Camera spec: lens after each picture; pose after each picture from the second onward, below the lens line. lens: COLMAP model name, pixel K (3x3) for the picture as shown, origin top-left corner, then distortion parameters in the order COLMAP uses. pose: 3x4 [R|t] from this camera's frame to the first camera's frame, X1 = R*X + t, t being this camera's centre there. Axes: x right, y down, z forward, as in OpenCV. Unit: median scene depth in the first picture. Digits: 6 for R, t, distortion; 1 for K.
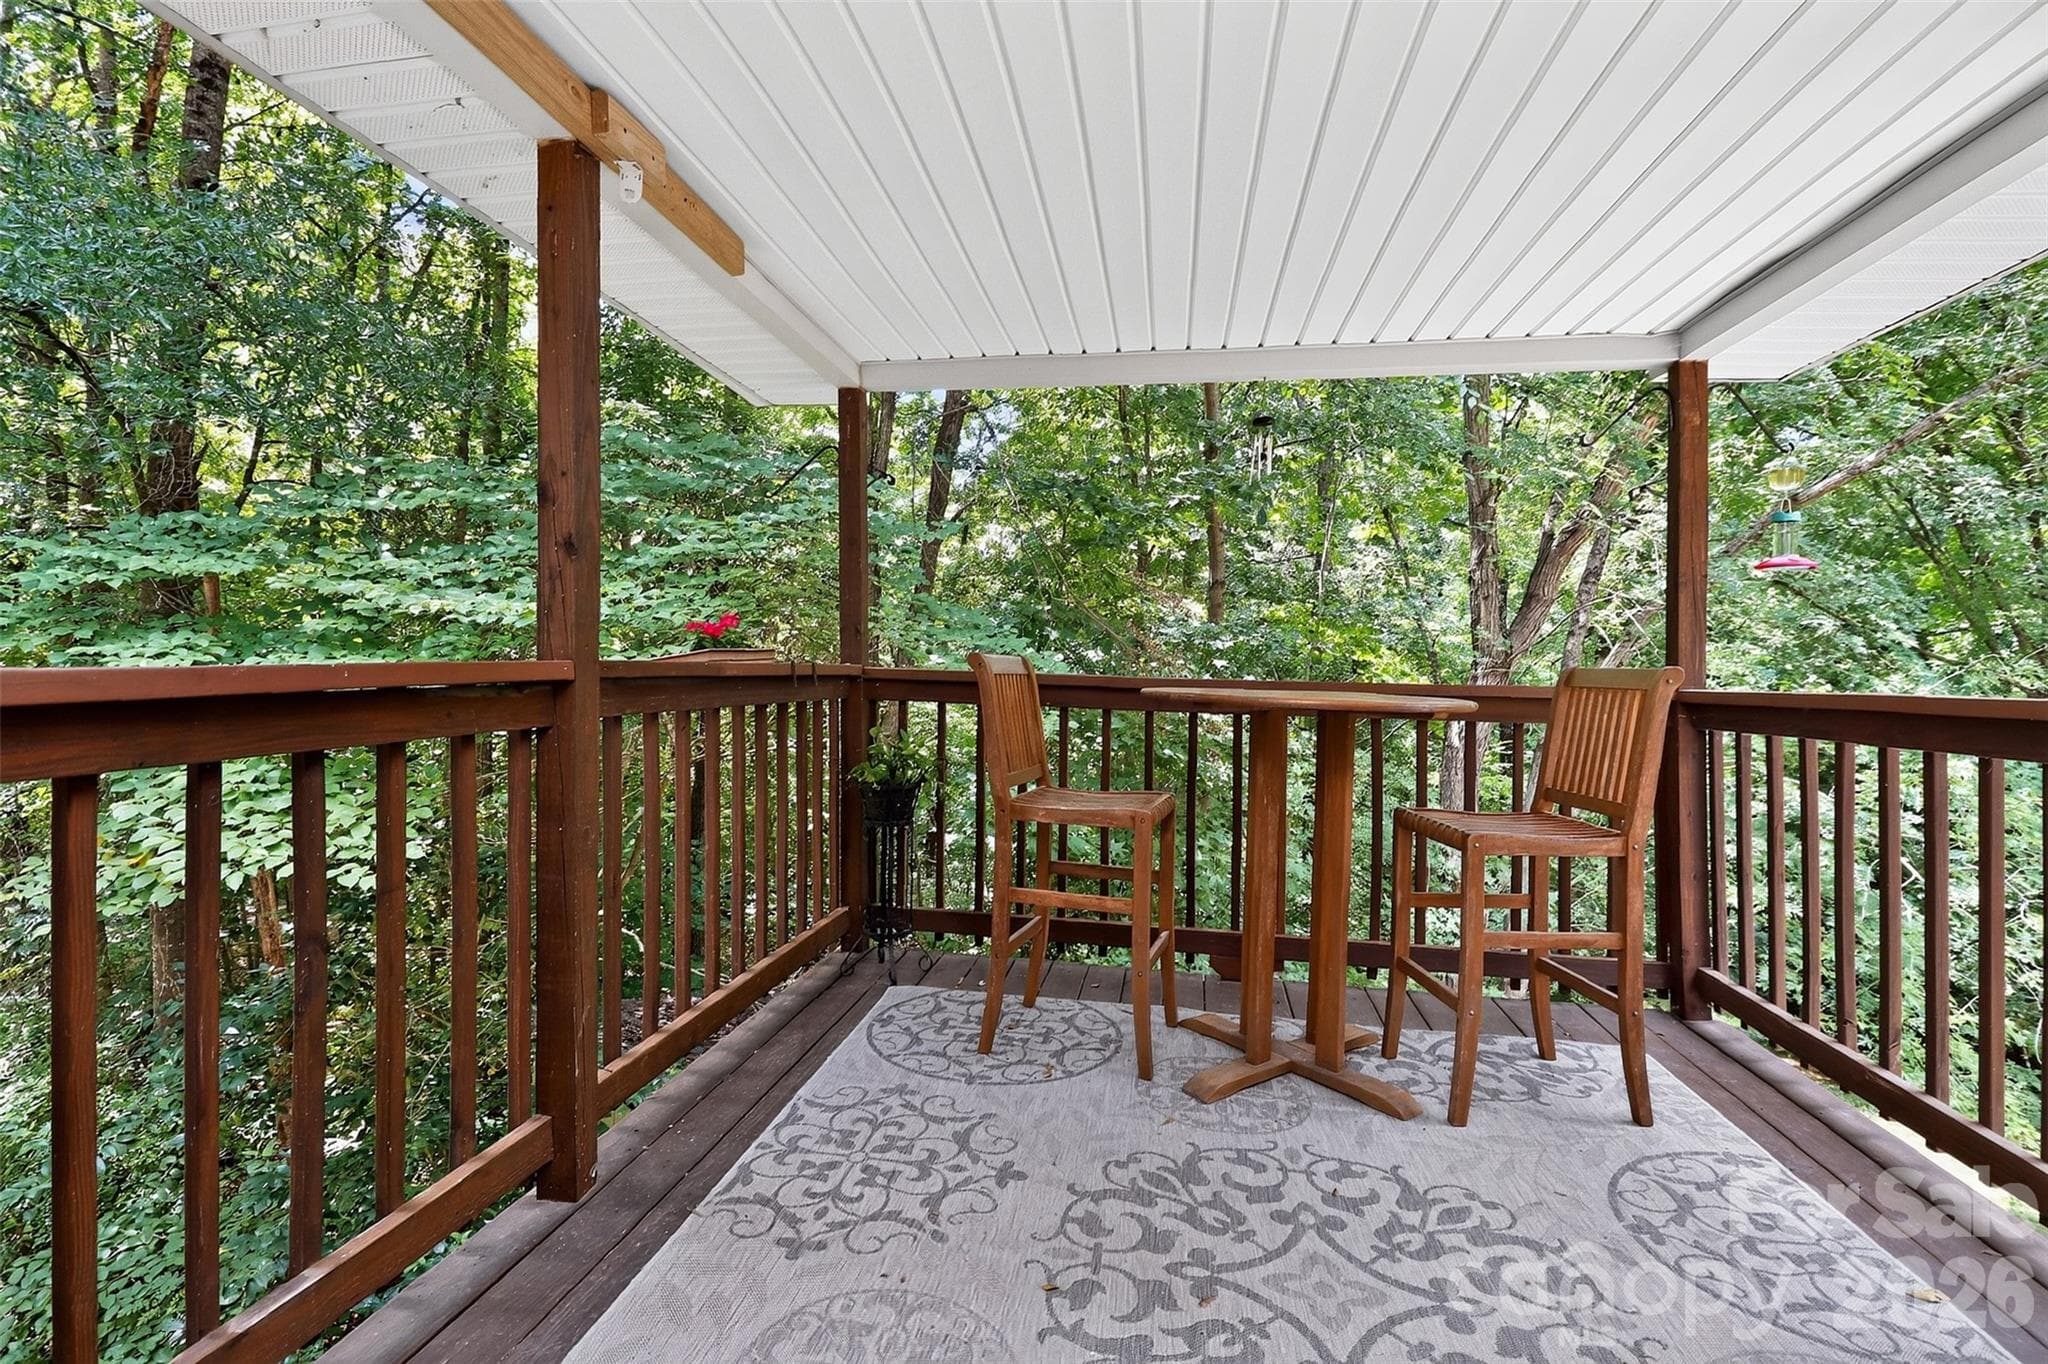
lens RADIAL K [[987.2, 0, 1028.6], [0, 987.2, 690.9], [0, 0, 1]] dist [-0.000262, -0.012197]
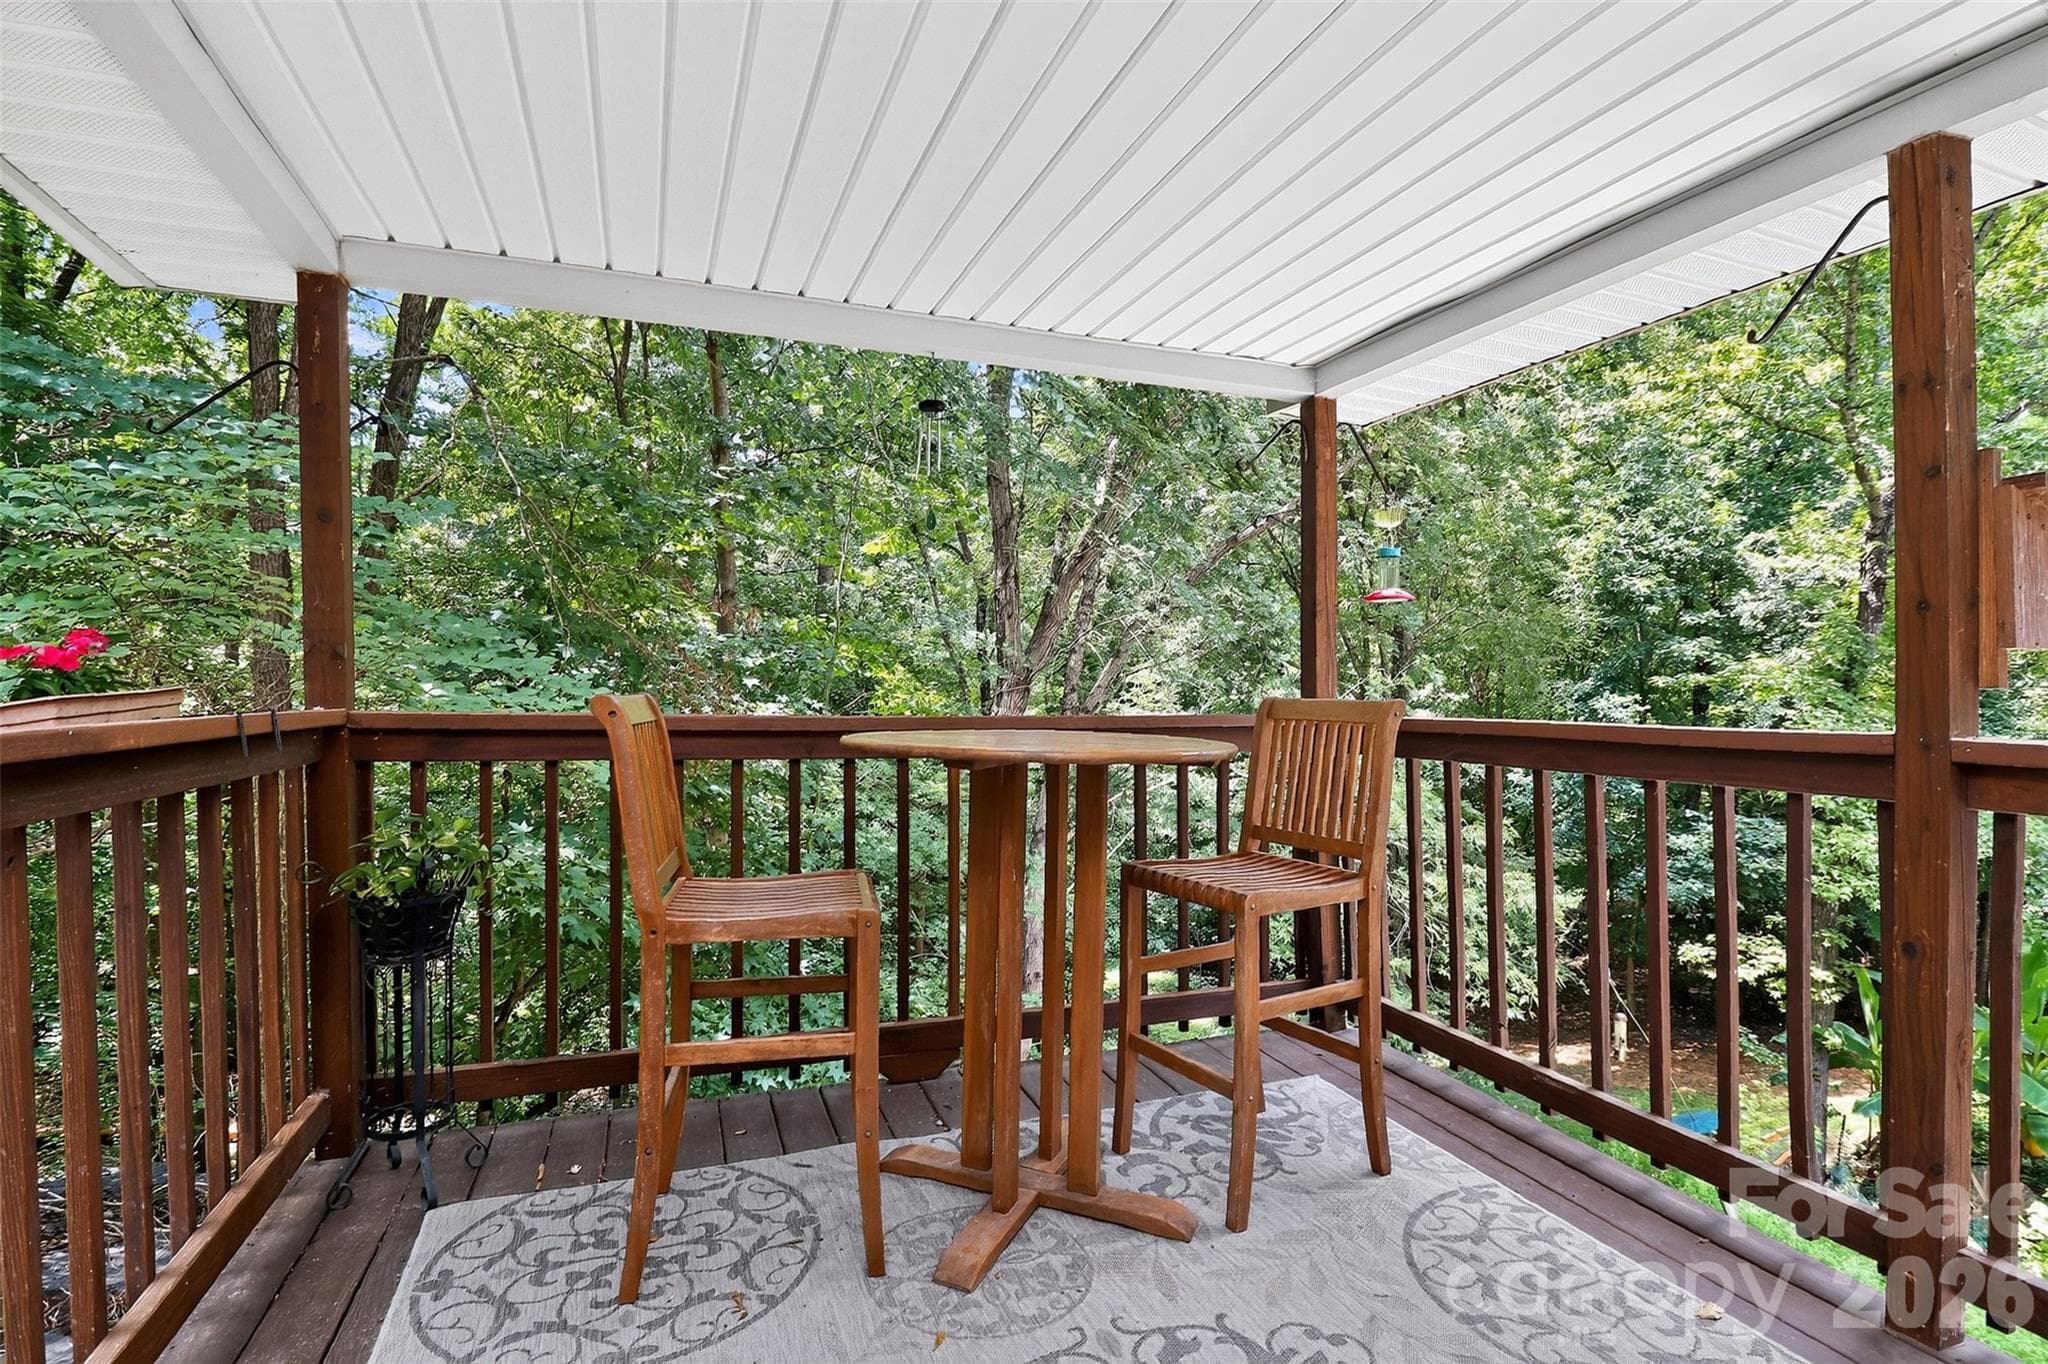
lens RADIAL K [[987.2, 0, 1028.6], [0, 987.2, 690.9], [0, 0, 1]] dist [-0.000262, -0.012197]
pose [[0.866370, -0.015603, 0.499158, -0.121676], [0.021681, 0.999745, -0.006381, -0.027185], [-0.498931, 0.016351, 0.866487, 0.263860]]
